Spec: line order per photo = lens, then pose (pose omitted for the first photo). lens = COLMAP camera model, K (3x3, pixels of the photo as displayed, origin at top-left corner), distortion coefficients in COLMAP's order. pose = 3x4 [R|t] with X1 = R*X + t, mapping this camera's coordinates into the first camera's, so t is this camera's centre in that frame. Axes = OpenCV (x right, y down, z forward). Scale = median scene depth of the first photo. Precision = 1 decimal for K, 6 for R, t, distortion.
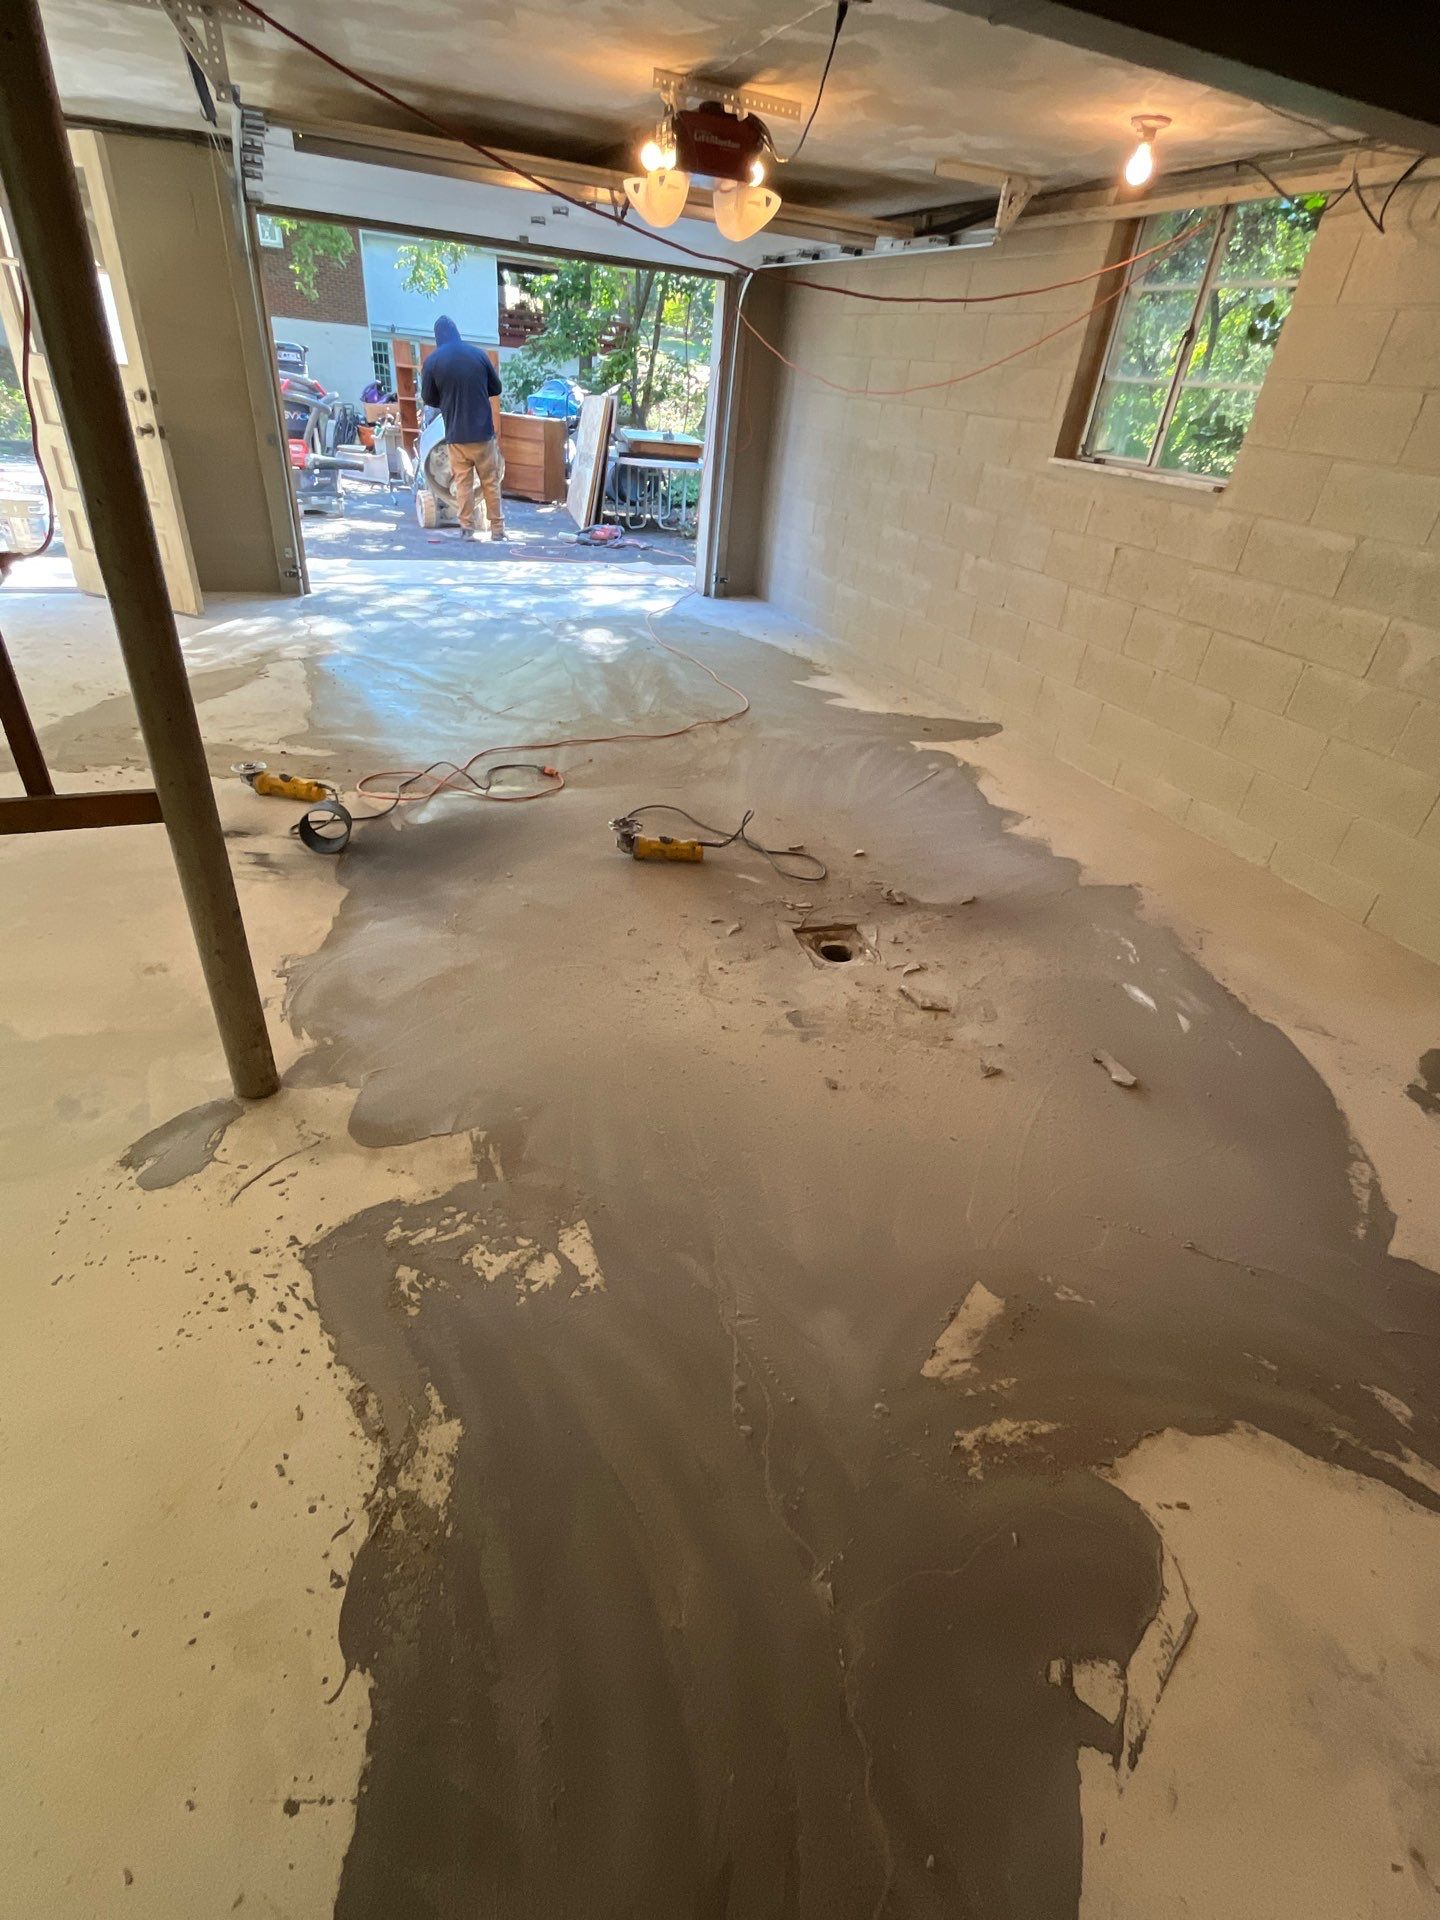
lens RADIAL K [[857.7, 0, 714.7], [0, 857.7, 959.0], [0, 0, 1]] dist [-0.000669, -0.000189]
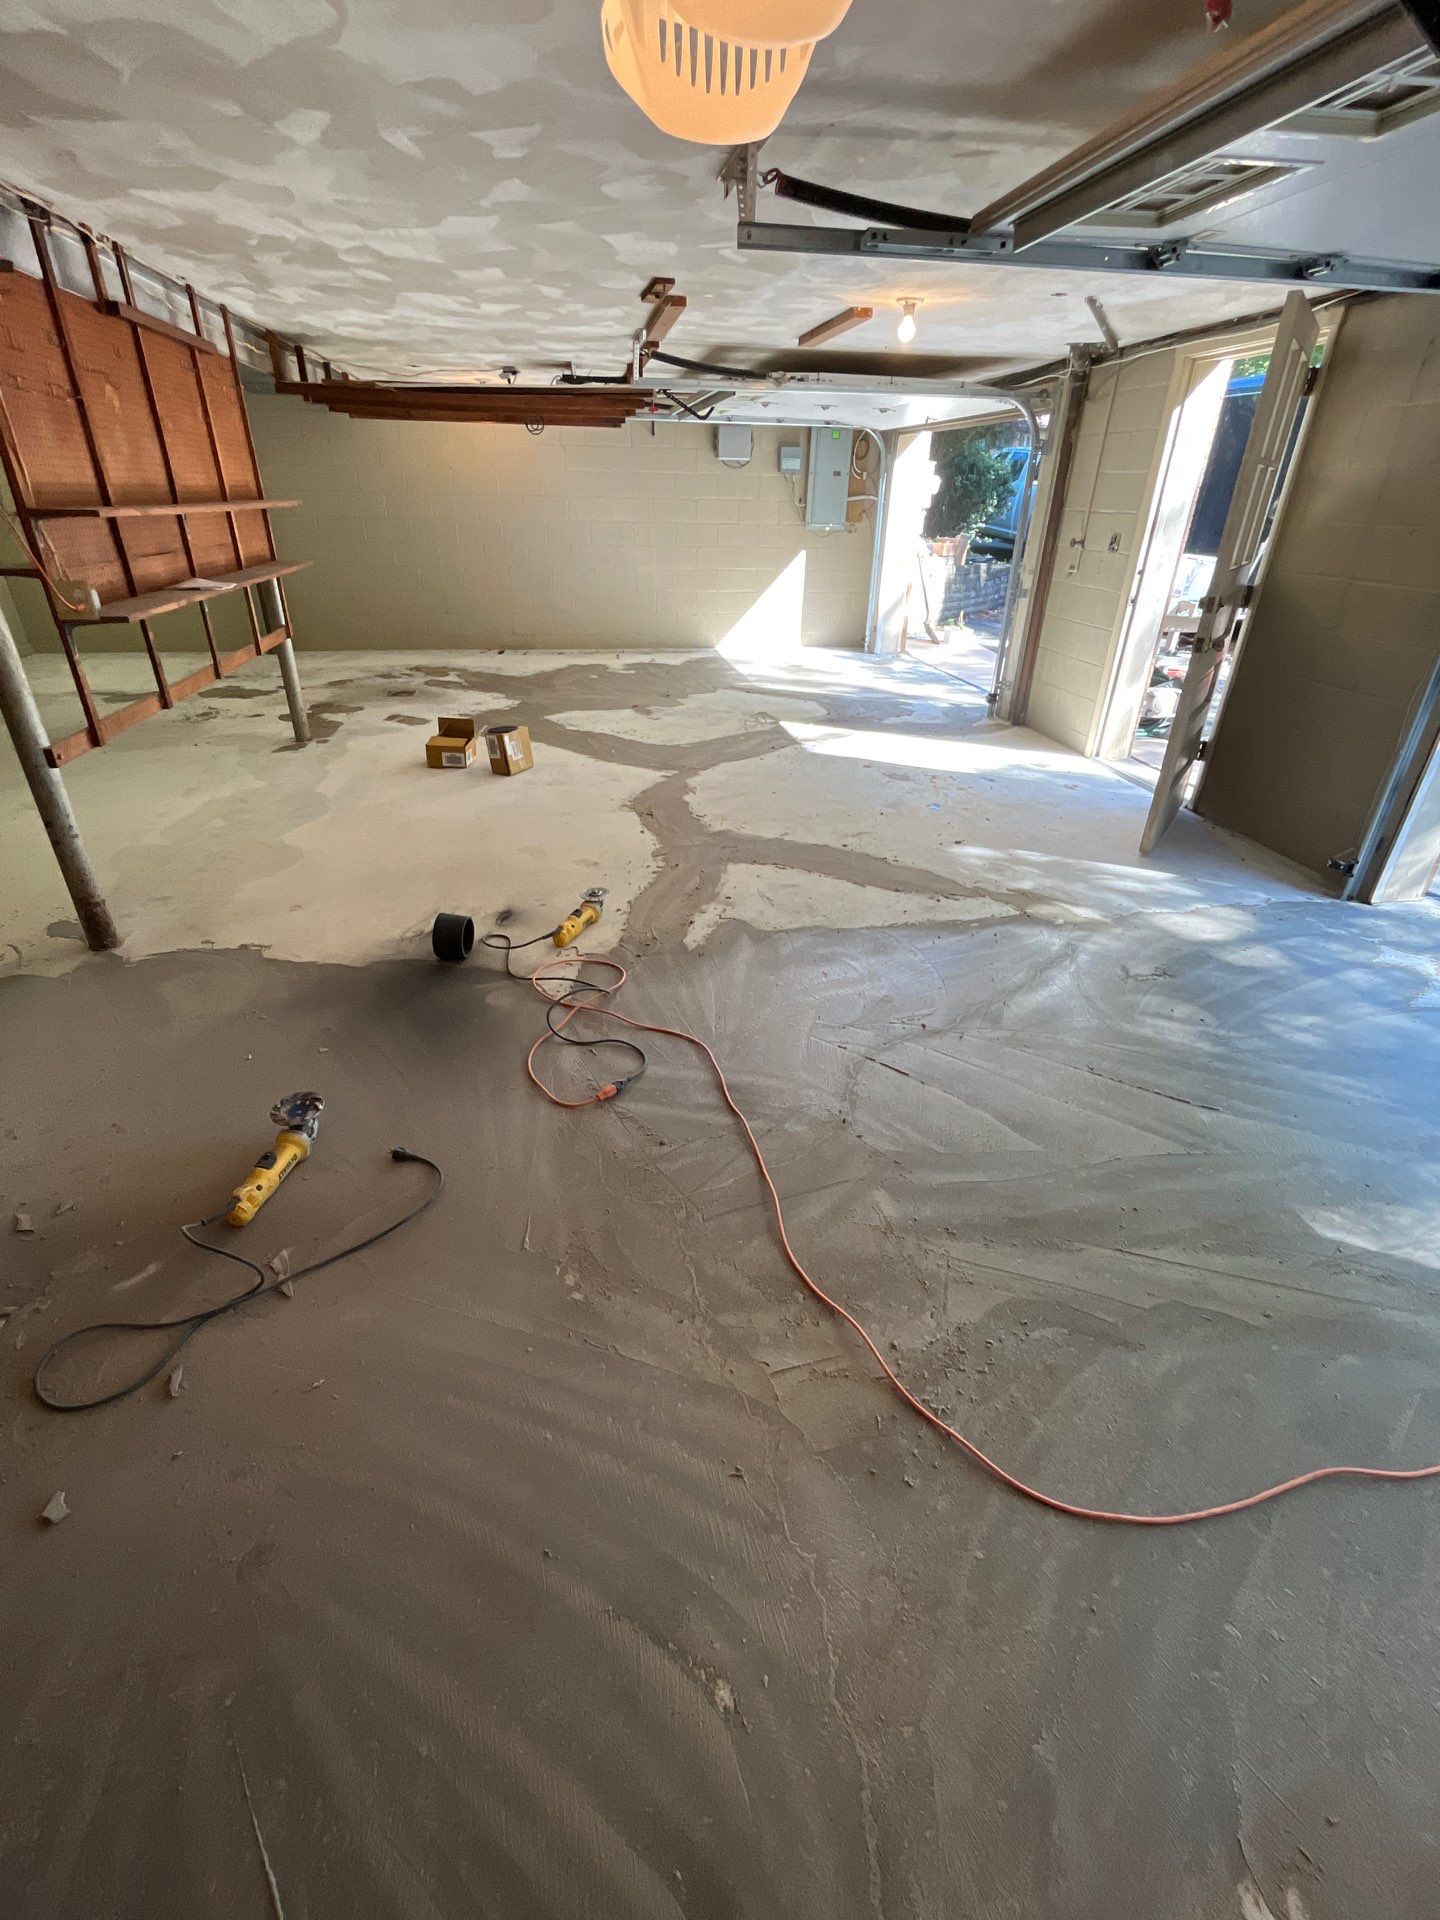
lens RADIAL K [[857.7, 0, 718.8], [0, 857.7, 955.9], [0, 0, 1]] dist [-0.000669, -0.000189]
pose [[-0.212868, 0.386533, -0.897373, 0.295817], [-0.584851, 0.685316, 0.433926, -0.544500], [0.782711, 0.617199, 0.080183, 0.826084]]
